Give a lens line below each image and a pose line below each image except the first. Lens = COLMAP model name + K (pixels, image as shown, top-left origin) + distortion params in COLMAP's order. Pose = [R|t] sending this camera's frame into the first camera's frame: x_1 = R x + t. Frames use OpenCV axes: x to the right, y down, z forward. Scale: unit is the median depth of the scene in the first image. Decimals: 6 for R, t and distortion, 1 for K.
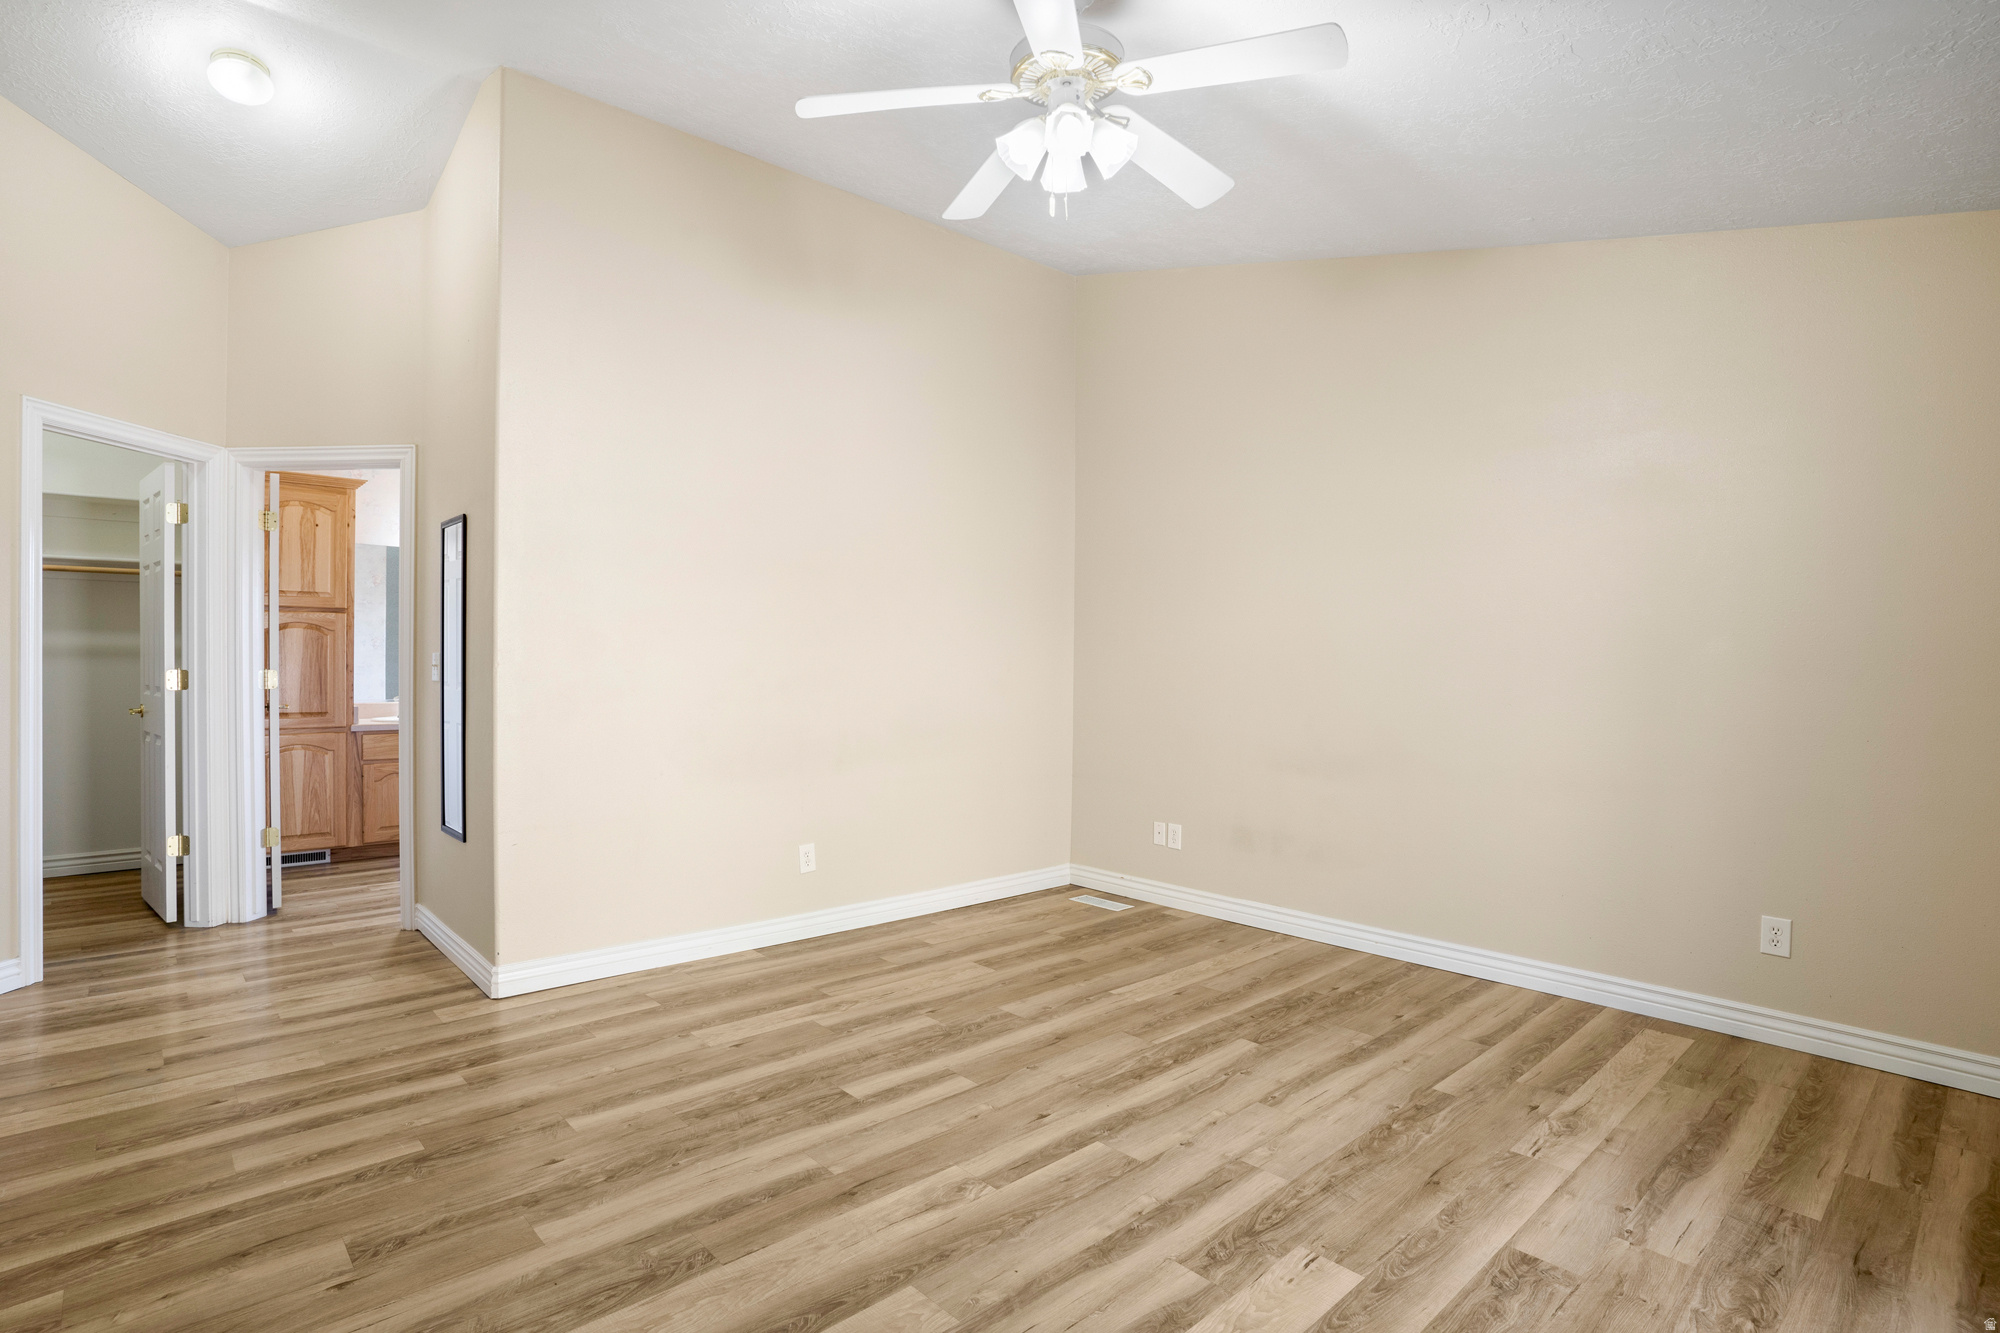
lens RADIAL K [[982.3, 0, 987.5], [0, 982.3, 670.1], [0, 0, 1]] dist [-0.012164, 0.004926]
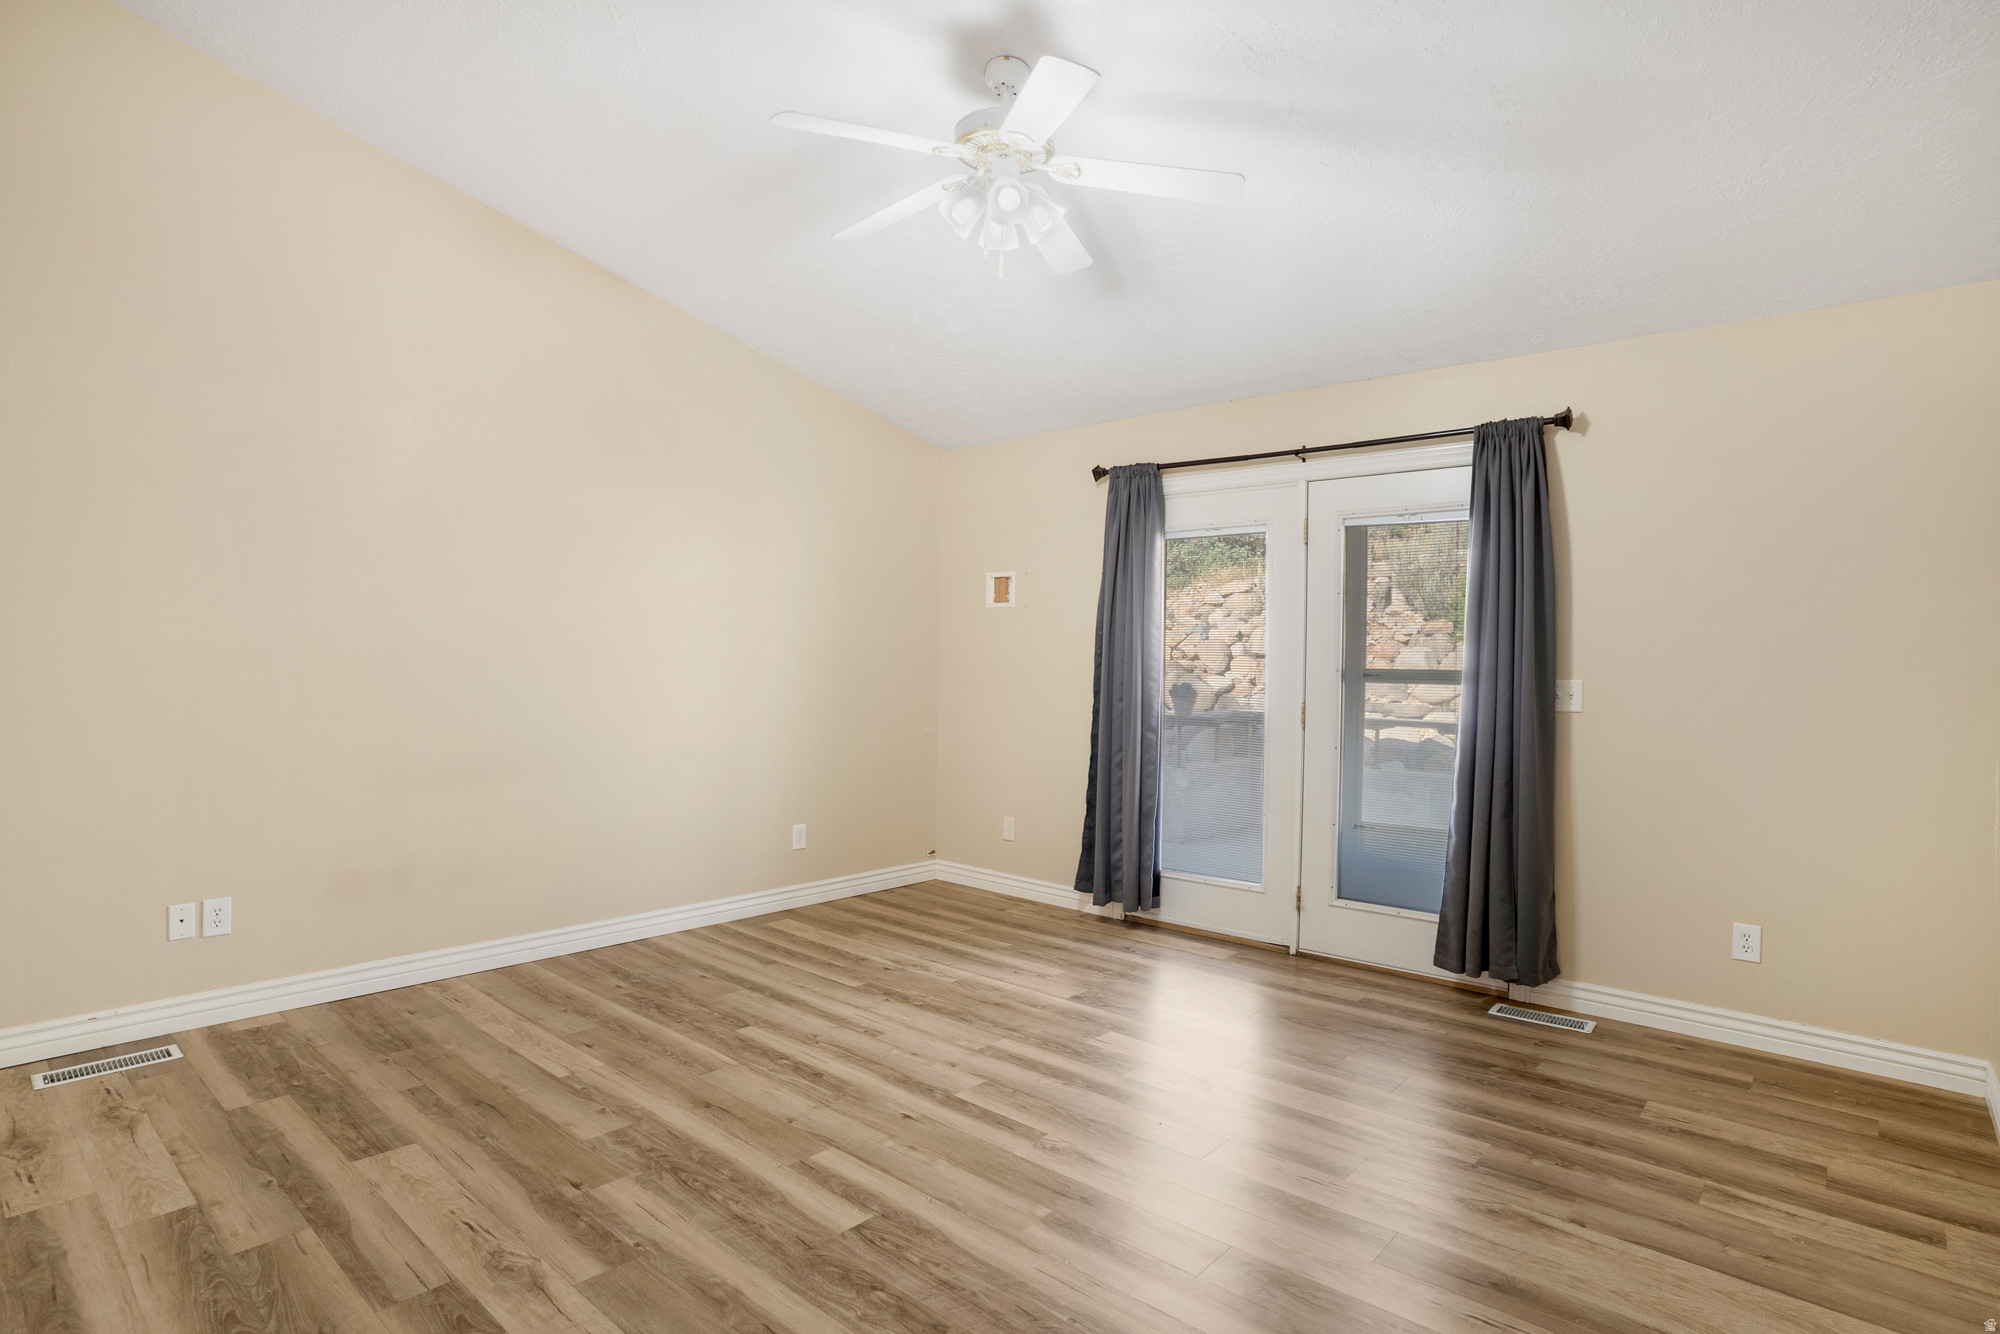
lens RADIAL K [[982.3, 0, 988.4], [0, 982.3, 669.2], [0, 0, 1]] dist [-0.012164, 0.004926]
pose [[-0.082700, -0.007071, 0.996549, -0.754470], [-0.013473, 0.999891, 0.005977, -0.013982], [-0.996483, -0.012932, -0.082786, 0.787128]]
